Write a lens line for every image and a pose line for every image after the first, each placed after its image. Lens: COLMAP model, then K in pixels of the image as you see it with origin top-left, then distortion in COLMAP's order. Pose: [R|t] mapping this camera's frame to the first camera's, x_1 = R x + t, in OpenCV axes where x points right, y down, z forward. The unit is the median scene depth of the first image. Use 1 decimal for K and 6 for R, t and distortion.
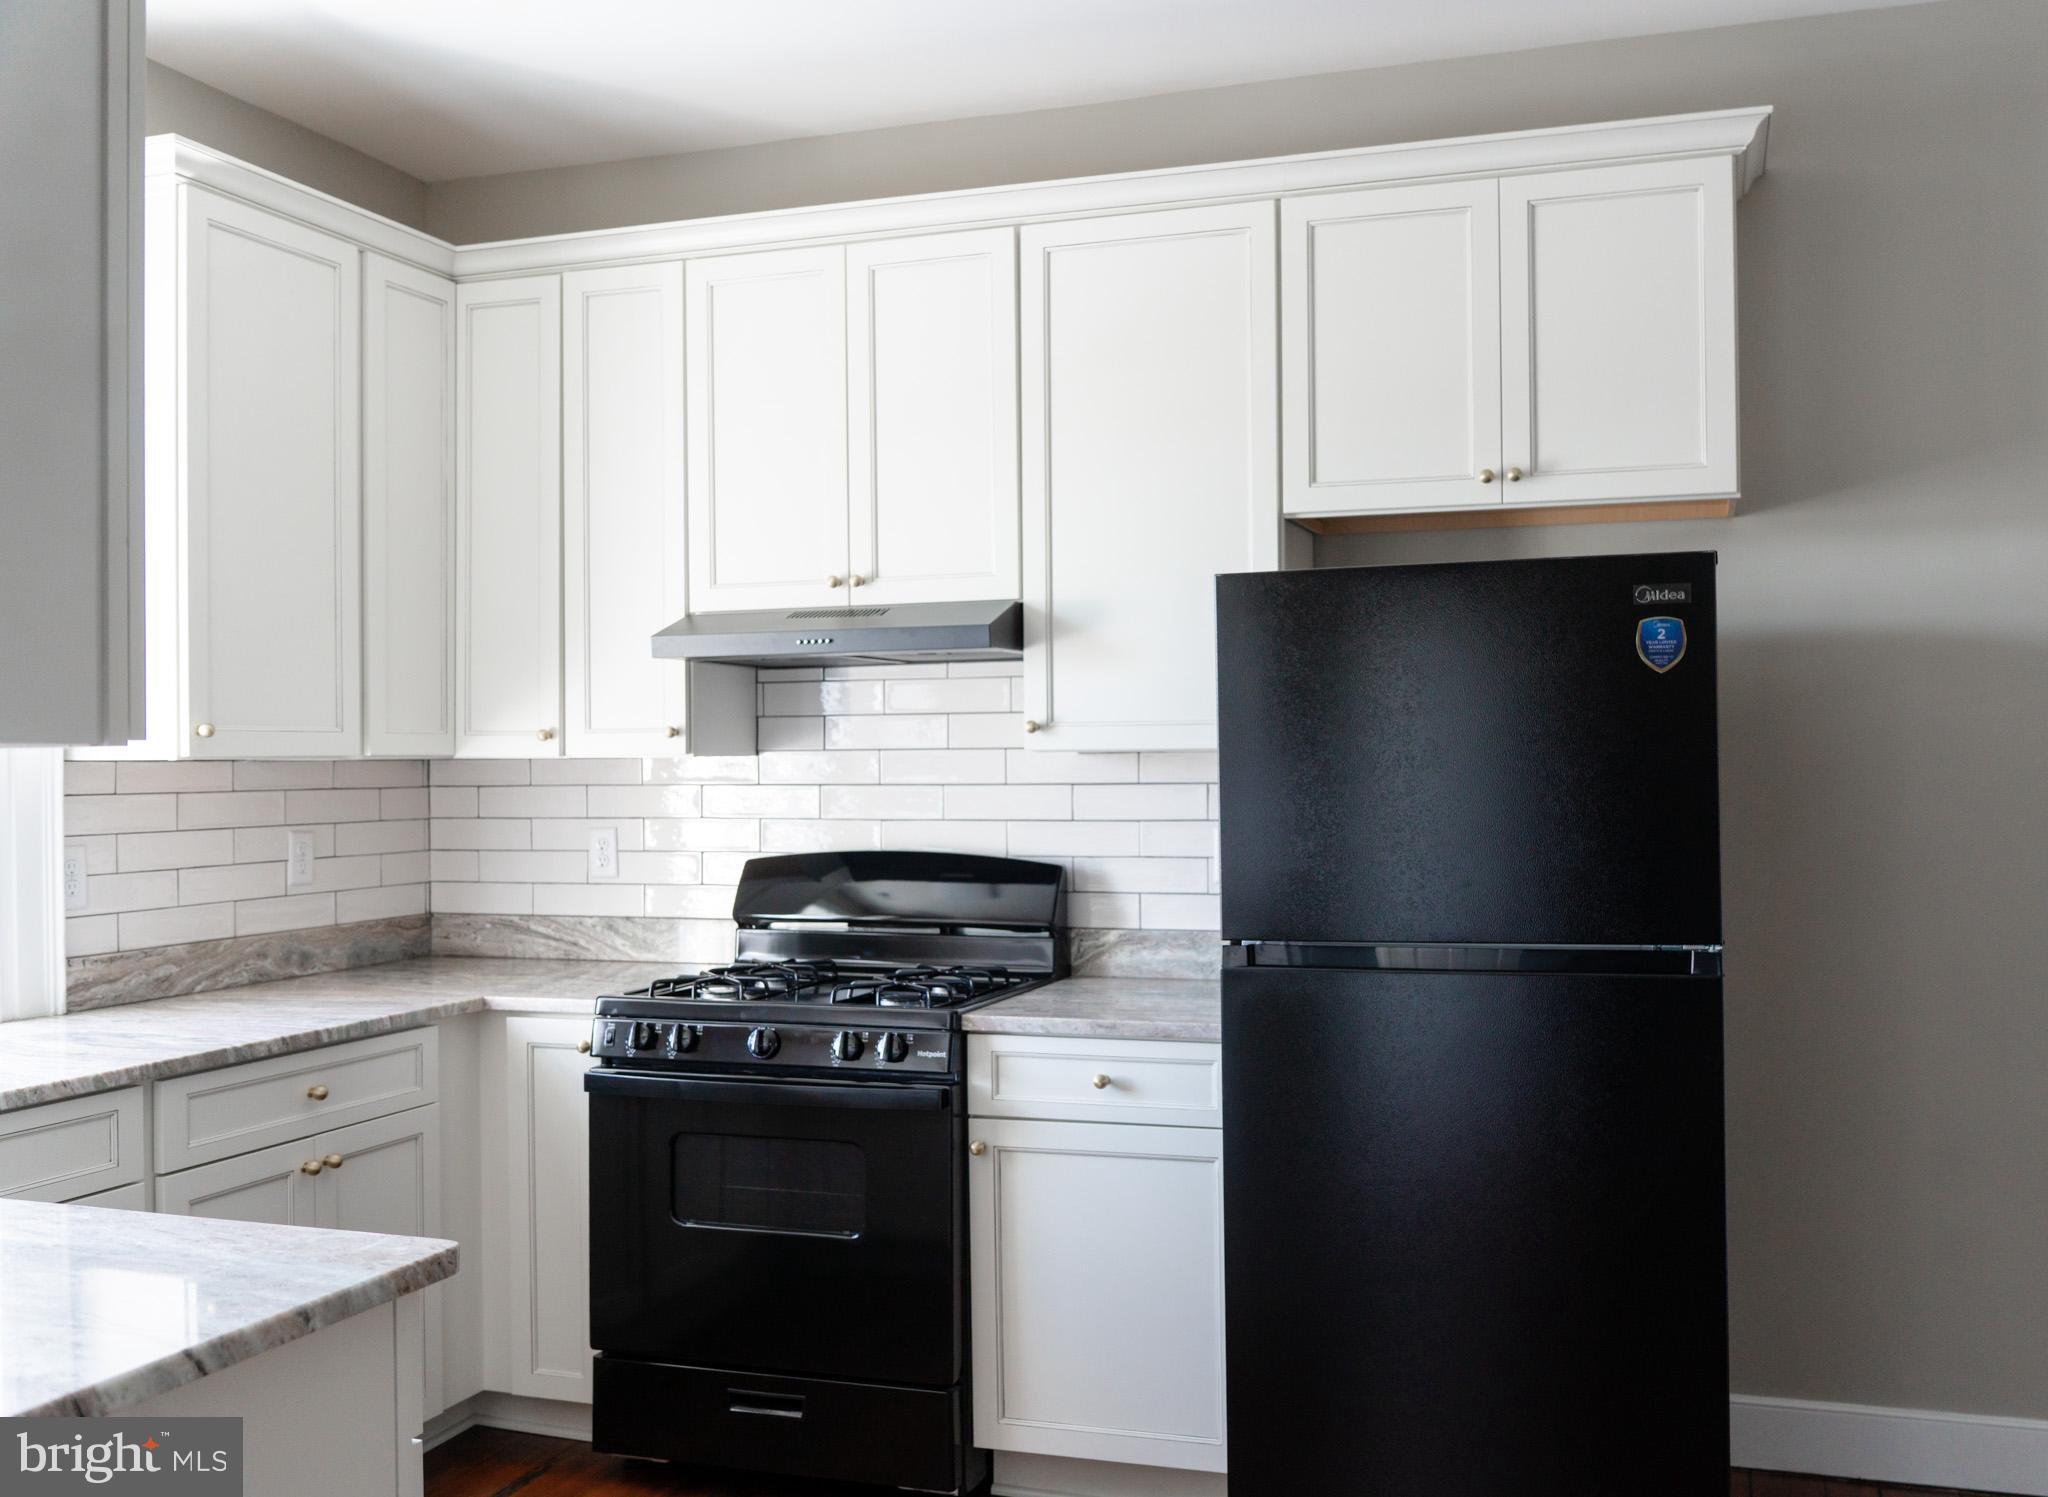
lens RADIAL K [[1866.1, 0, 1024.0], [0, 1866.1, 748.5], [0, 0, 1]] dist [-0.013733, -0.005941]
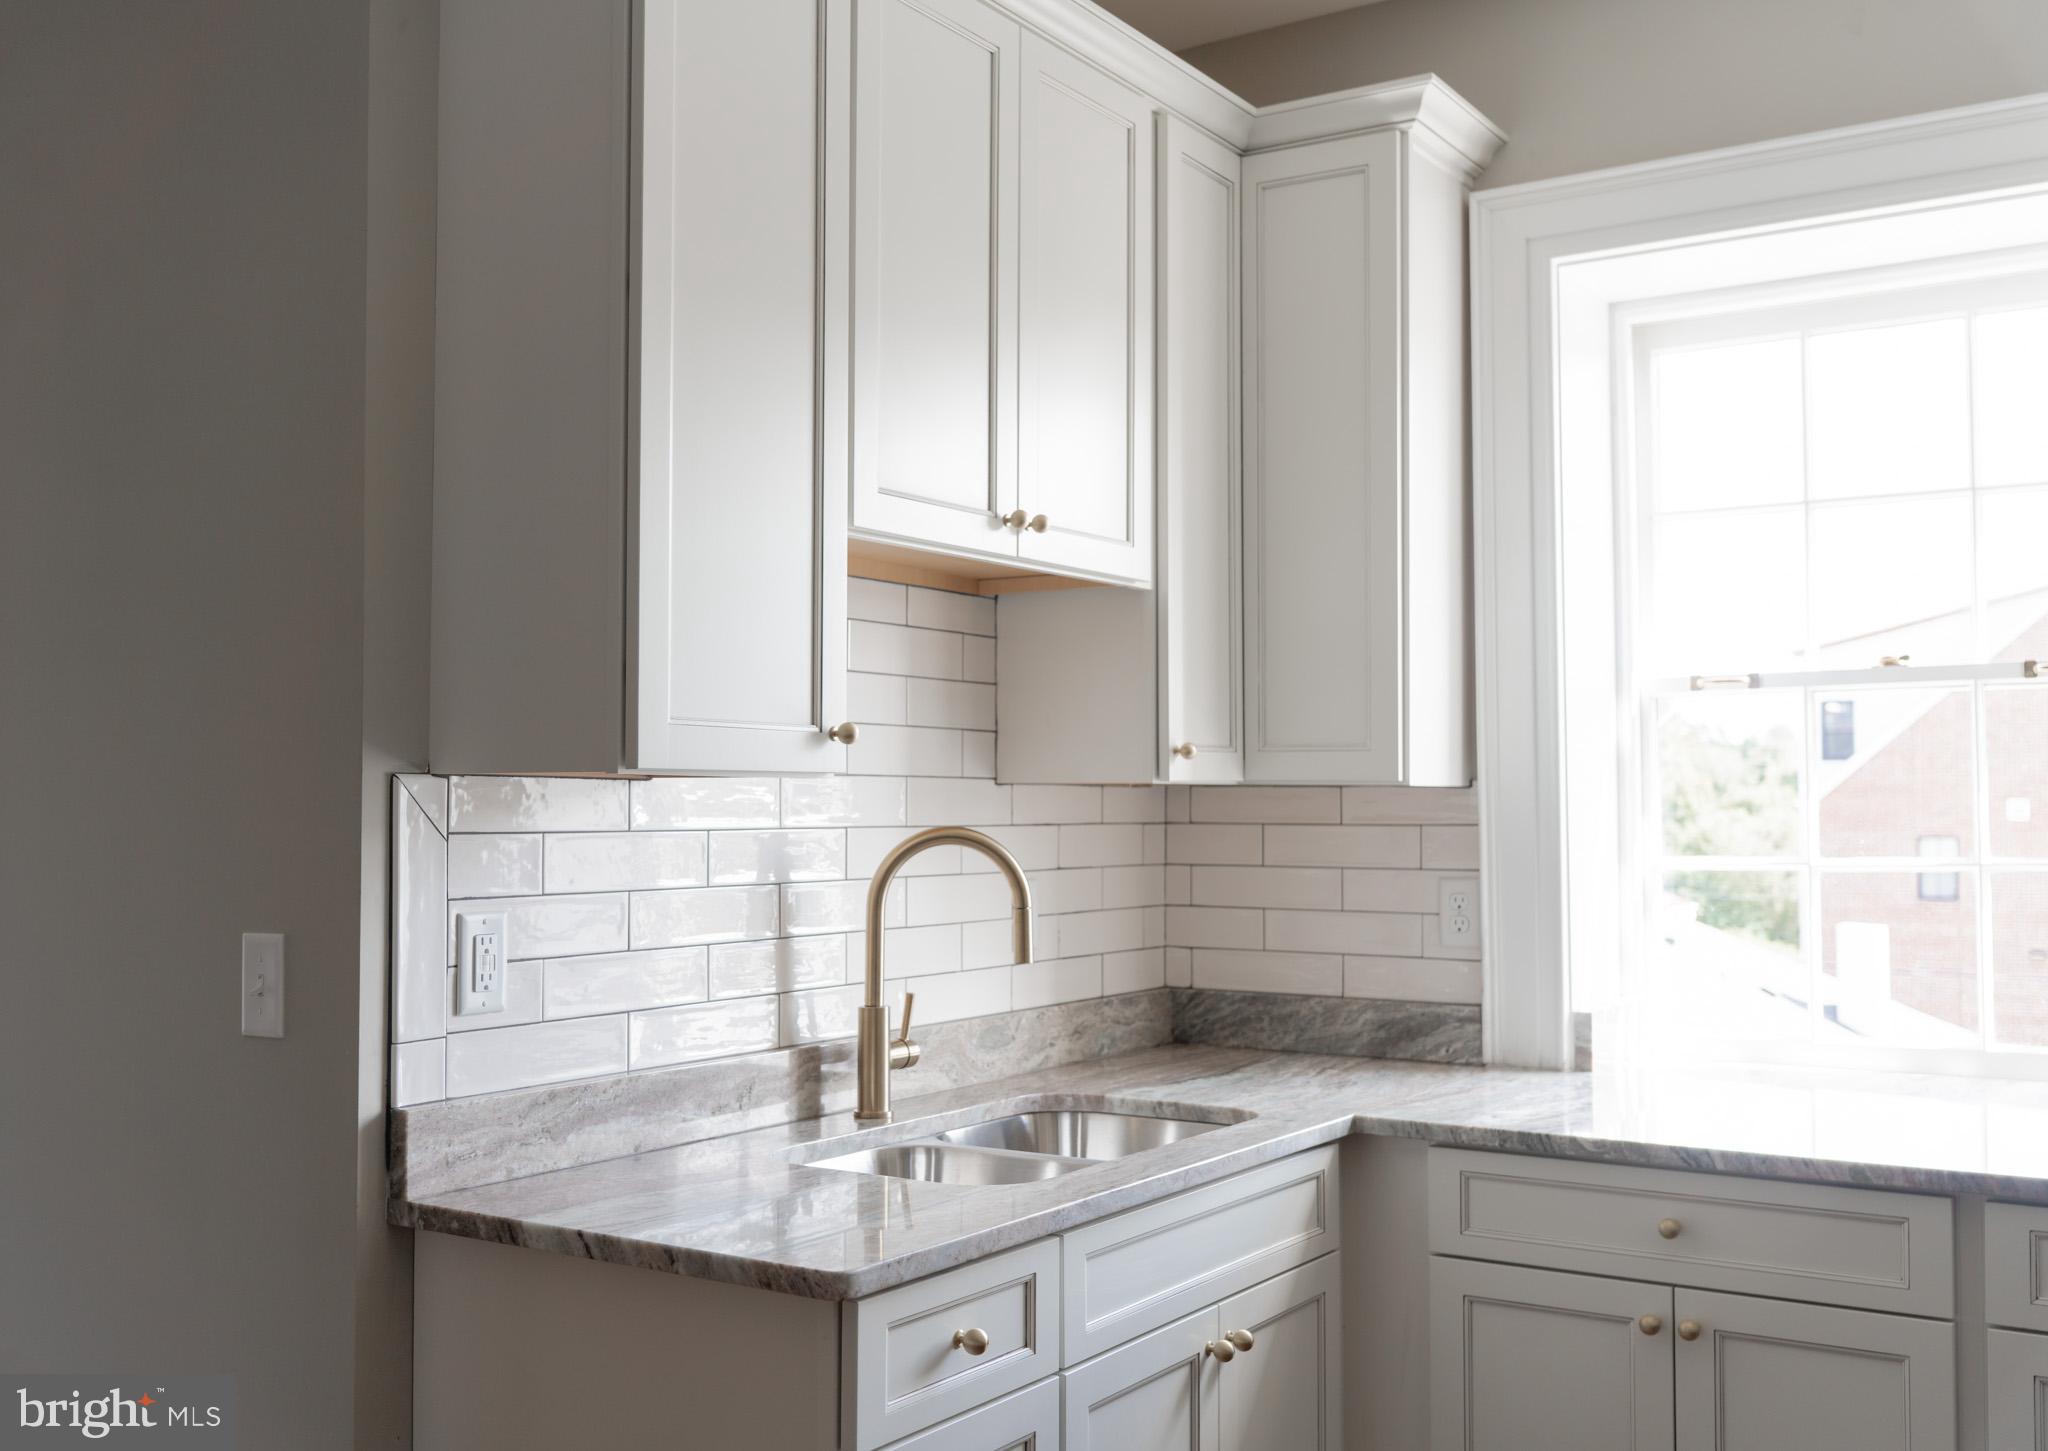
lens RADIAL K [[2003.3, 0, 1024.0], [0, 2003.3, 725.5], [0, 0, 1]] dist [-0.004677, -0.003082]
pose [[-0.260272, -0.028251, -0.965122, 0.368276], [0.009308, 0.999452, -0.031766, 0.004109], [0.965491, -0.017251, -0.259866, 0.697972]]
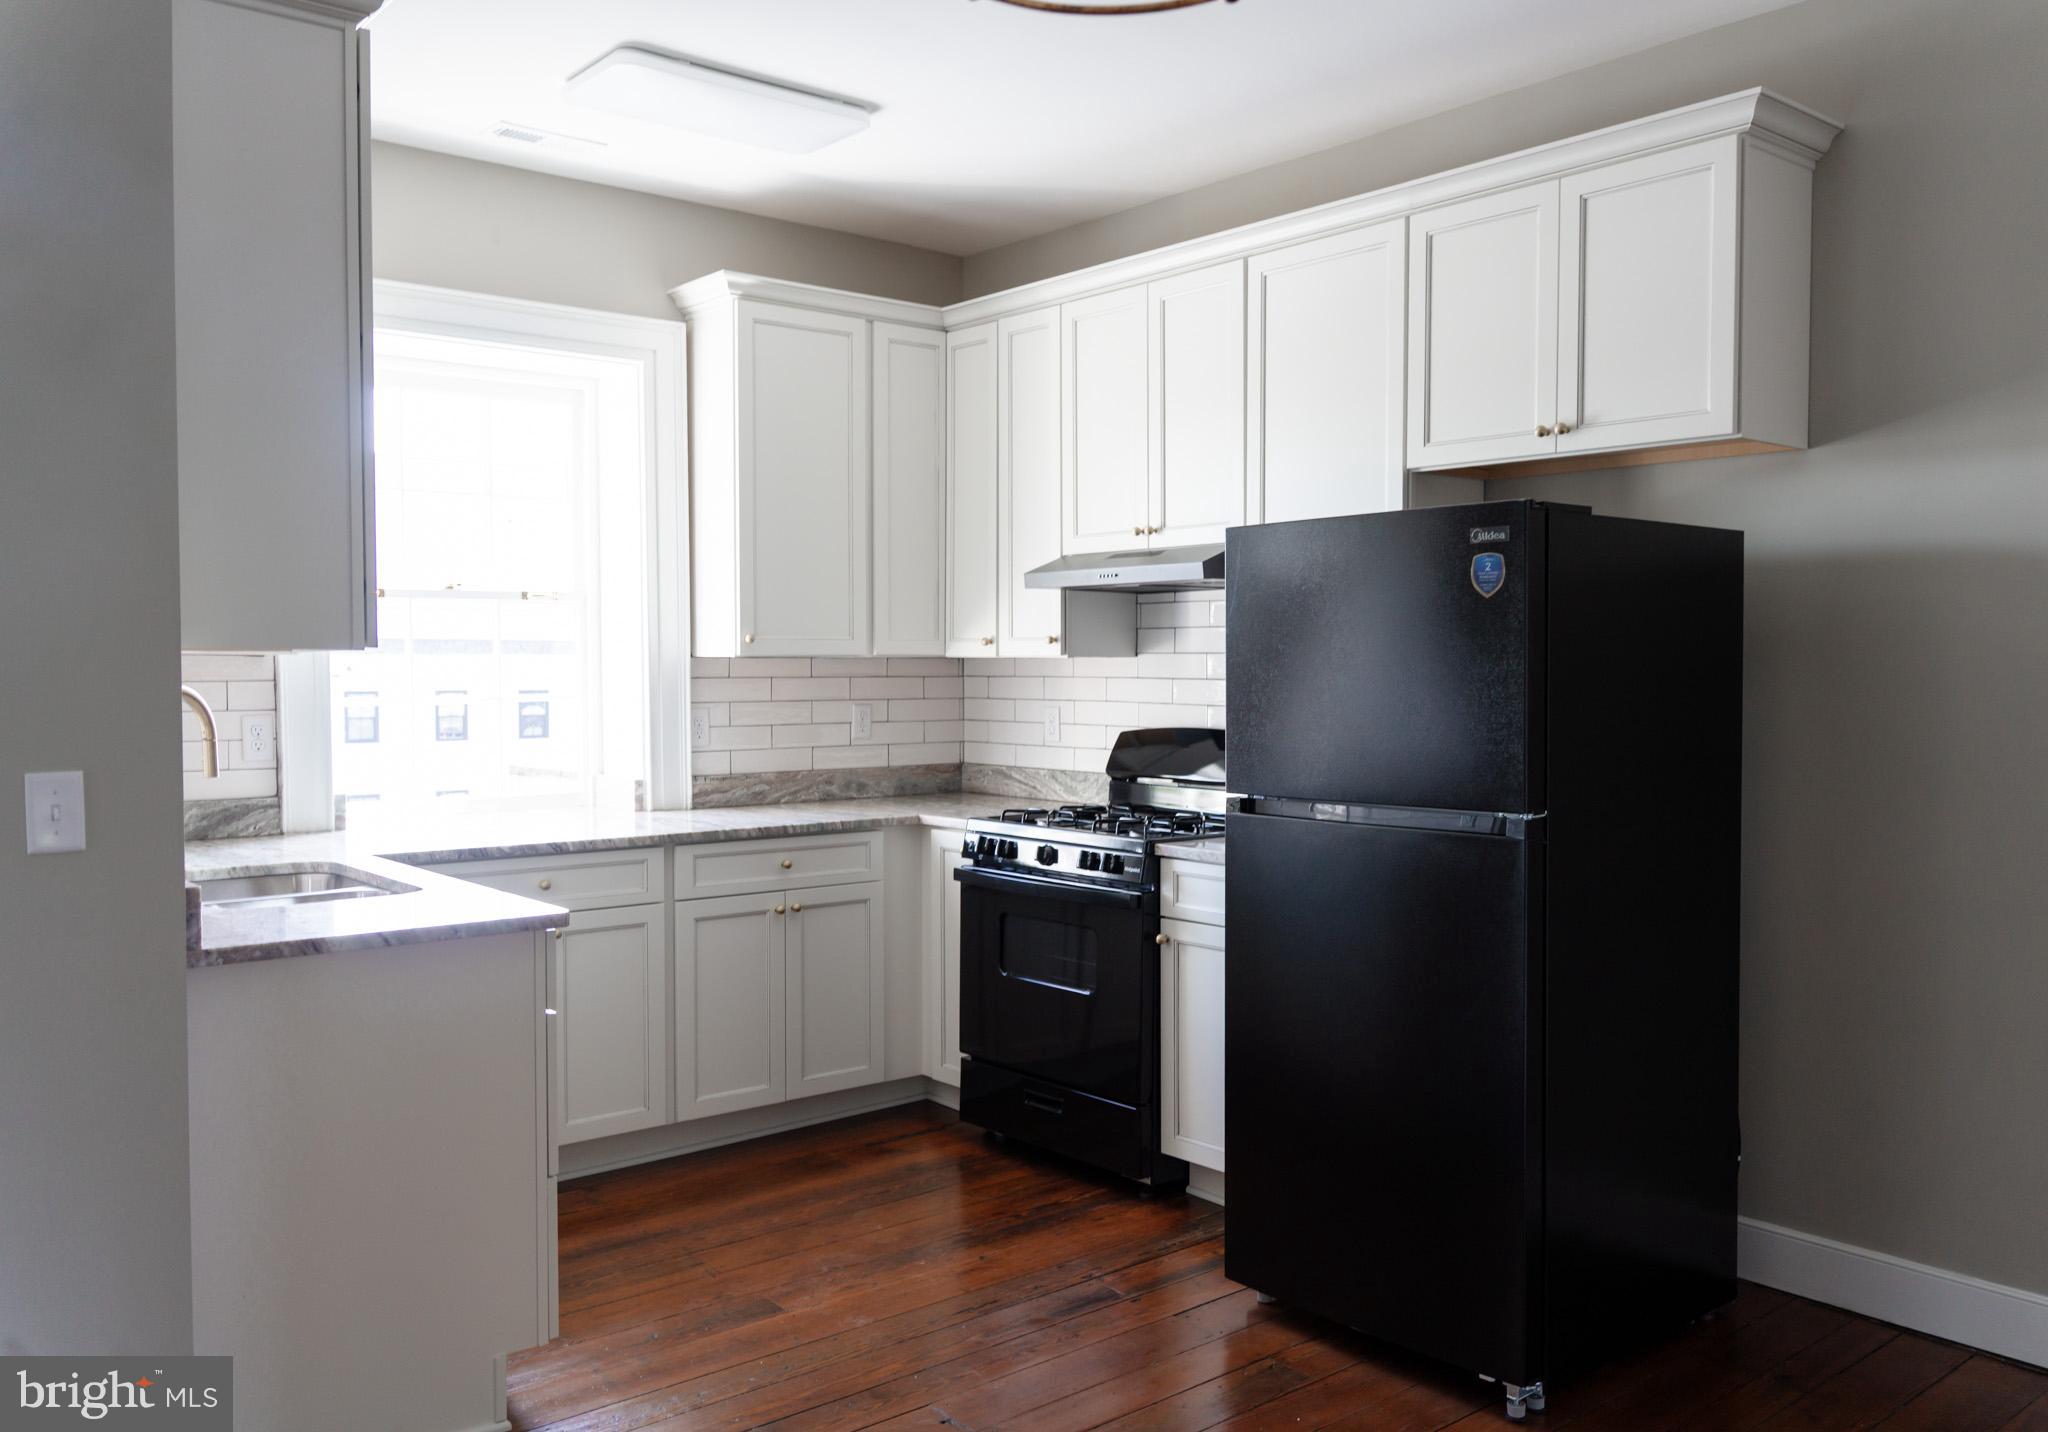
lens RADIAL K [[1666.2, 0, 1024.0], [0, 1666.2, 716.0], [0, 0, 1]] dist [0.014160, 0.001624]
pose [[0.846326, 0.026413, -0.532011, 0.510620], [-0.004343, 0.999079, 0.042693, -0.005347], [0.532648, -0.033822, 0.845661, -0.097819]]
